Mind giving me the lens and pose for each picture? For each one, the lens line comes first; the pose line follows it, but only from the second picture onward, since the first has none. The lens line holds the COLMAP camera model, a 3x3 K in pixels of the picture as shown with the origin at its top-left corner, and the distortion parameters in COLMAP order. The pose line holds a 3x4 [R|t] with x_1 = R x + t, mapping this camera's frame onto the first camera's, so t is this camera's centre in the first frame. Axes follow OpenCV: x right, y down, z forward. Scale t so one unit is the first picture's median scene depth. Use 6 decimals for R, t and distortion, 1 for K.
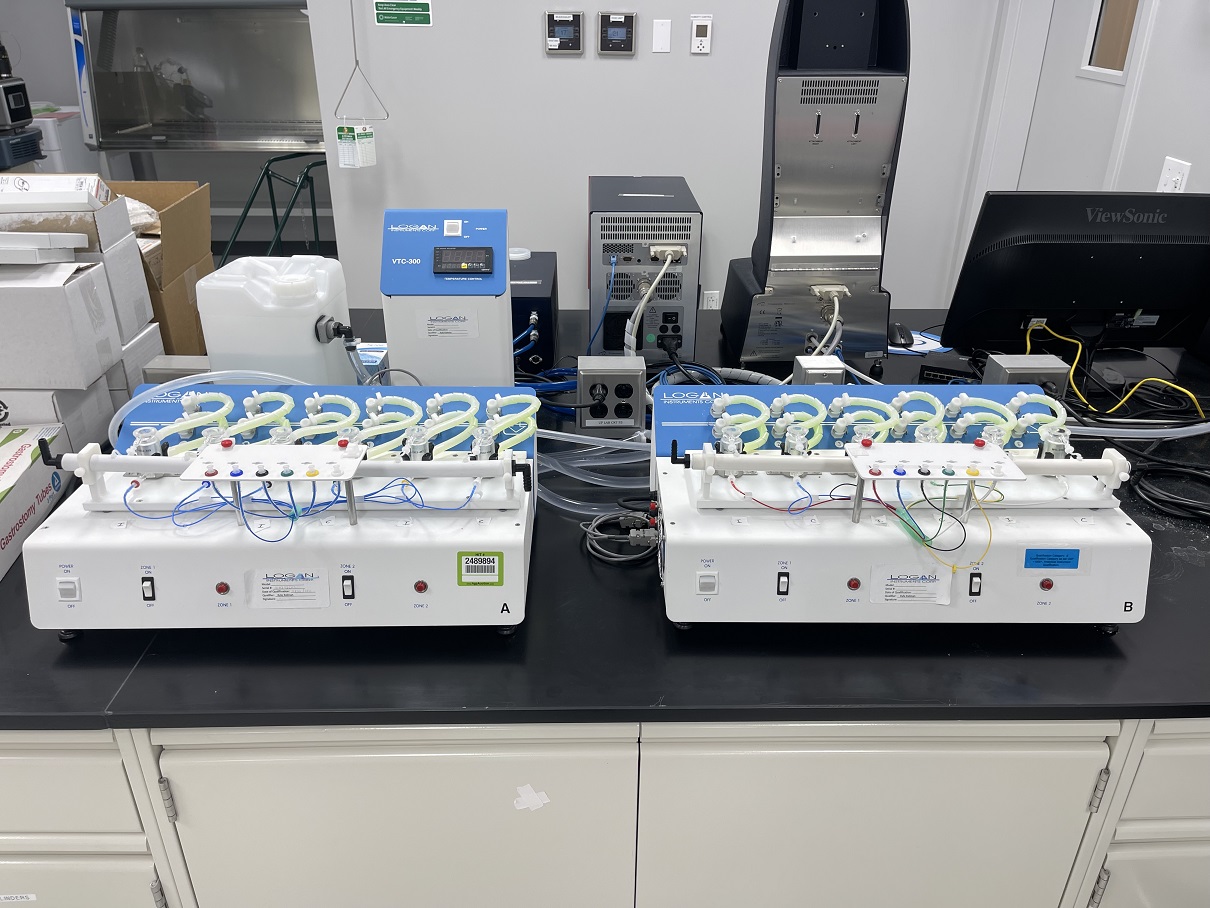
lens RADIAL K [[902.1, 0, 605.0], [0, 902.1, 454.0], [0, 0, 1]] dist [0.031114, 0.005531]
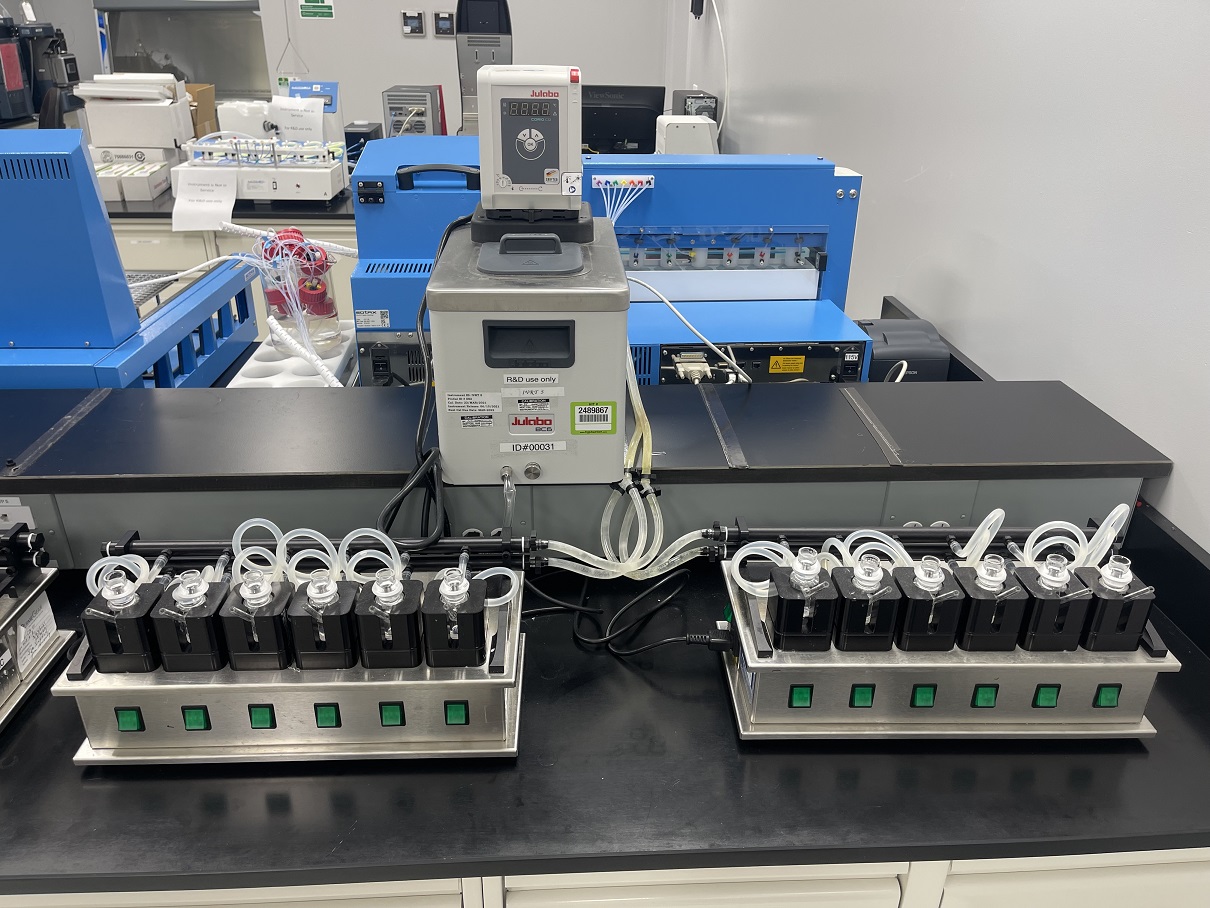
lens RADIAL K [[917.5, 0, 605.0], [0, 917.5, 454.0], [0, 0, 1]] dist [0.029212, -0.005583]
pose [[0.999209, -0.012927, 0.037596, 0.239071], [0.013480, 0.999804, -0.014507, 0.372399], [-0.037401, 0.015002, 0.999188, -0.730387]]
